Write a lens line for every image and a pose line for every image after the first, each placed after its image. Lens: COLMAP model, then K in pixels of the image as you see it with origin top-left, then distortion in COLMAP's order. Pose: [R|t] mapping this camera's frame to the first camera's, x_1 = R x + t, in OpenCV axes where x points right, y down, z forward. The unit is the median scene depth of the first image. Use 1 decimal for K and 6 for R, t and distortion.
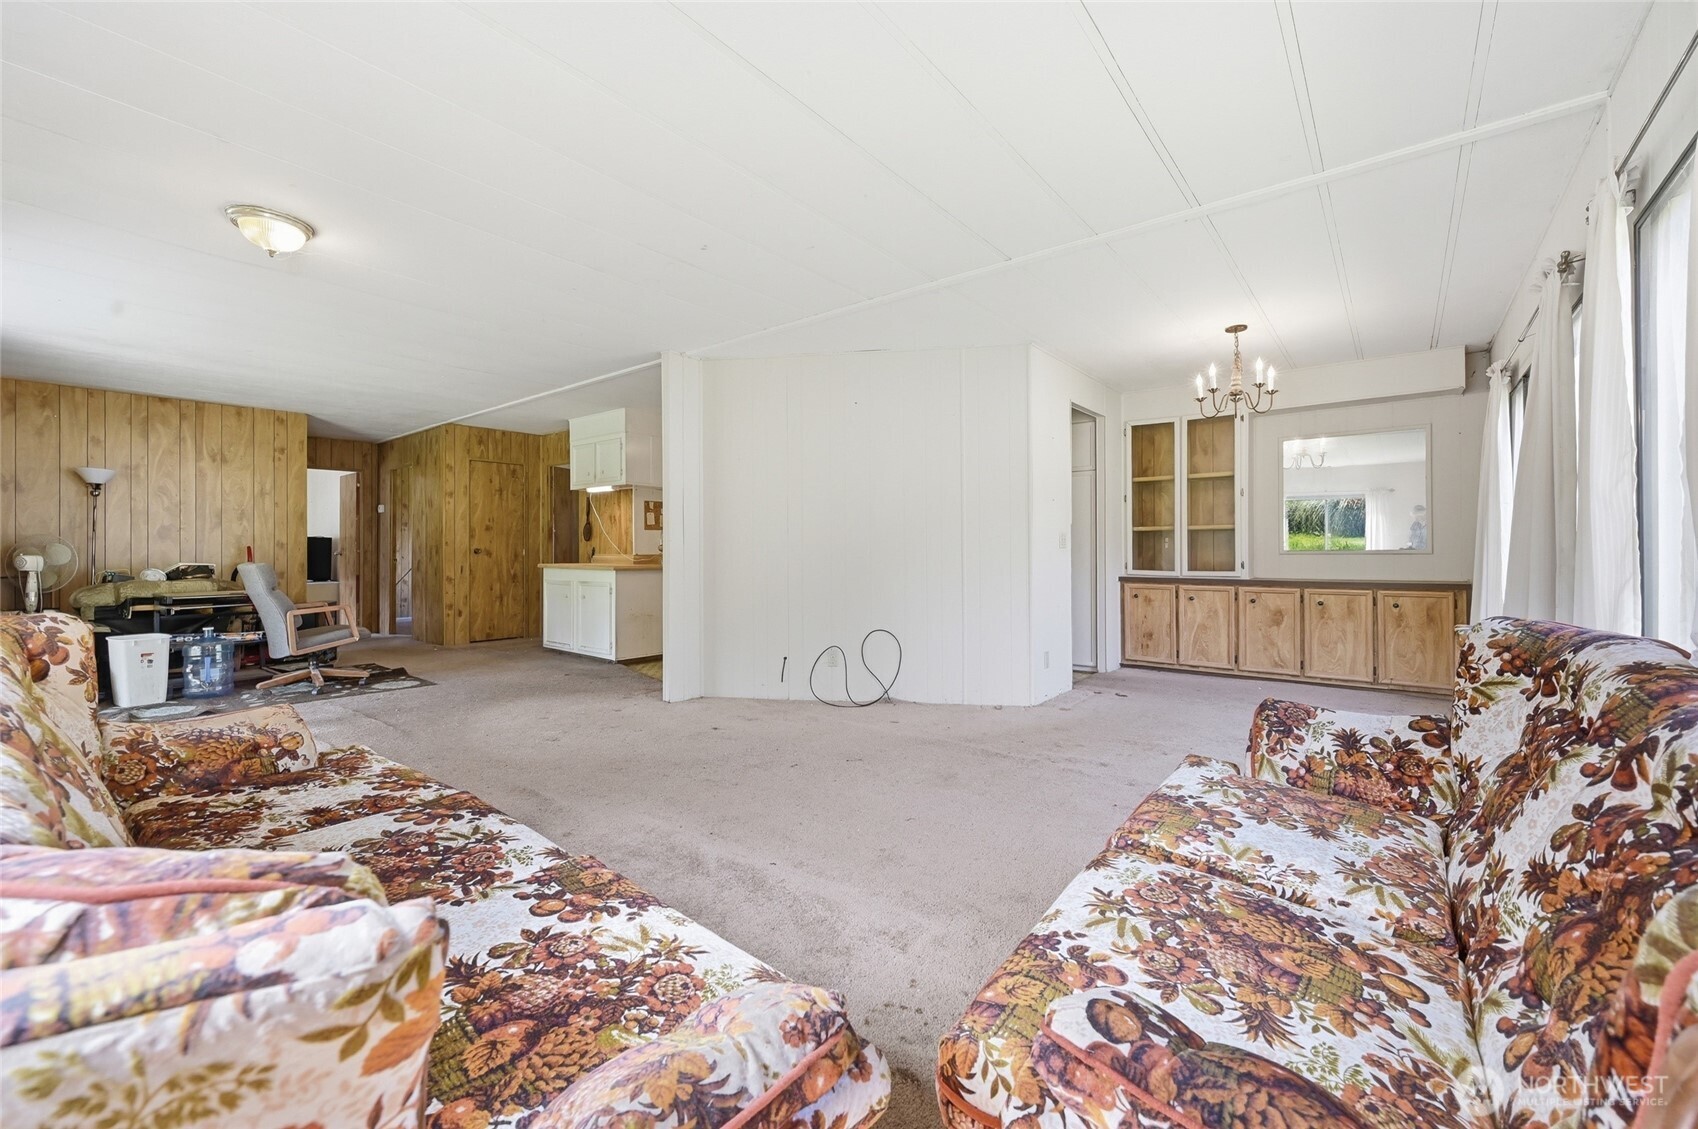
lens RADIAL K [[687.2, 0, 852.7], [0, 687.2, 558.3], [0, 0, 1]] dist [0.000213, 0.000082]
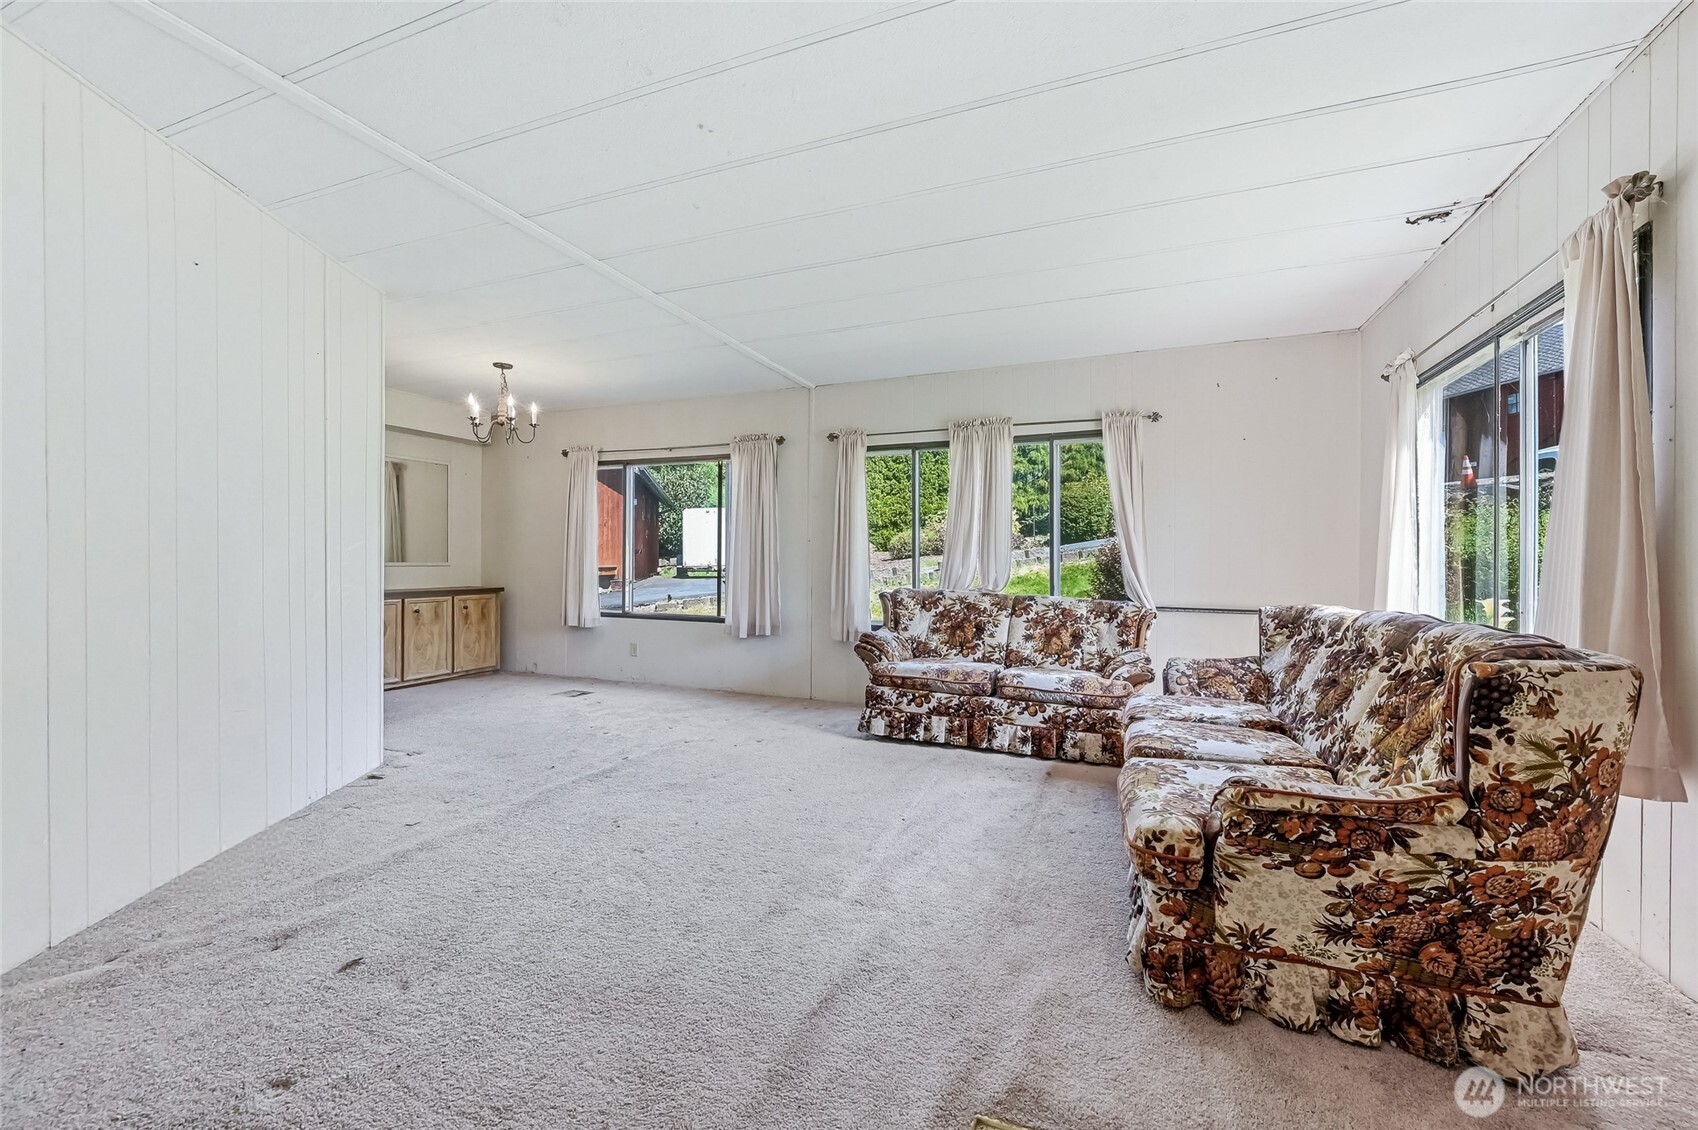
lens RADIAL K [[687.2, 0, 852.7], [0, 687.2, 558.8], [0, 0, 1]] dist [0.000213, 0.000082]
pose [[-0.283534, 0.004409, 0.958952, -0.866040], [0.009263, 0.999955, -0.001859, -0.014411], [-0.958917, 0.008356, -0.283563, 0.978640]]
